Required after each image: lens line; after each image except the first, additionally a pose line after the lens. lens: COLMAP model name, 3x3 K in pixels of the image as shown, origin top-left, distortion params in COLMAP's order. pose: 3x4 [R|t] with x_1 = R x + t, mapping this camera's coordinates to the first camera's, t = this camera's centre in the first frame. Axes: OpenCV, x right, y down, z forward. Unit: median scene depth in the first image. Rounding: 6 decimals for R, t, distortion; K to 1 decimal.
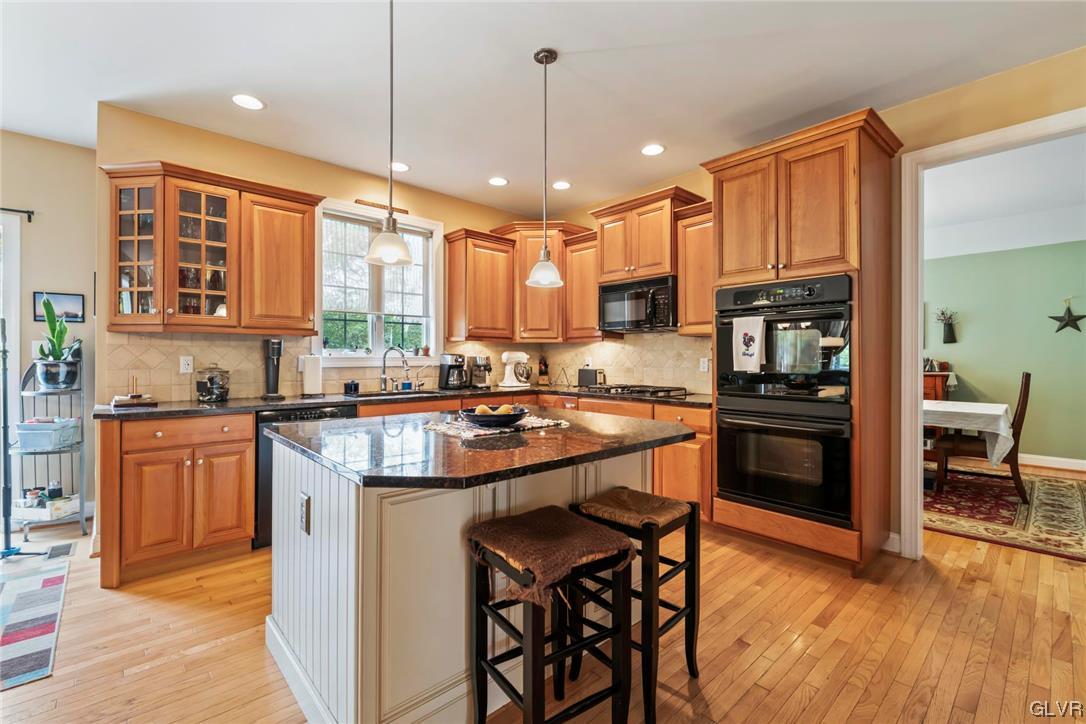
lens RADIAL K [[467.7, 0, 542.6], [0, 467.7, 356.3], [0, 0, 1]] dist [0.002830, -0.003254]
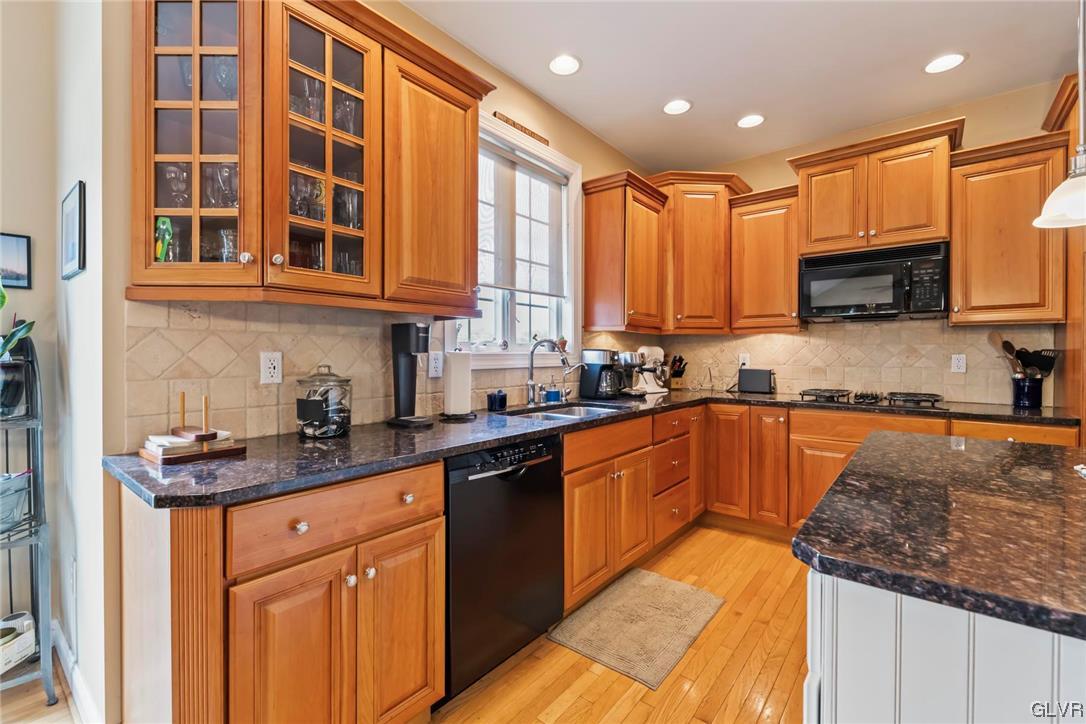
lens RADIAL K [[467.7, 0, 548.8], [0, 467.7, 357.8], [0, 0, 1]] dist [0.002830, -0.003254]
pose [[0.989558, -0.001532, 0.144129, -0.535121], [-0.000045, 0.999940, 0.010933, 0.000532], [-0.144137, -0.010825, 0.989499, 0.435281]]
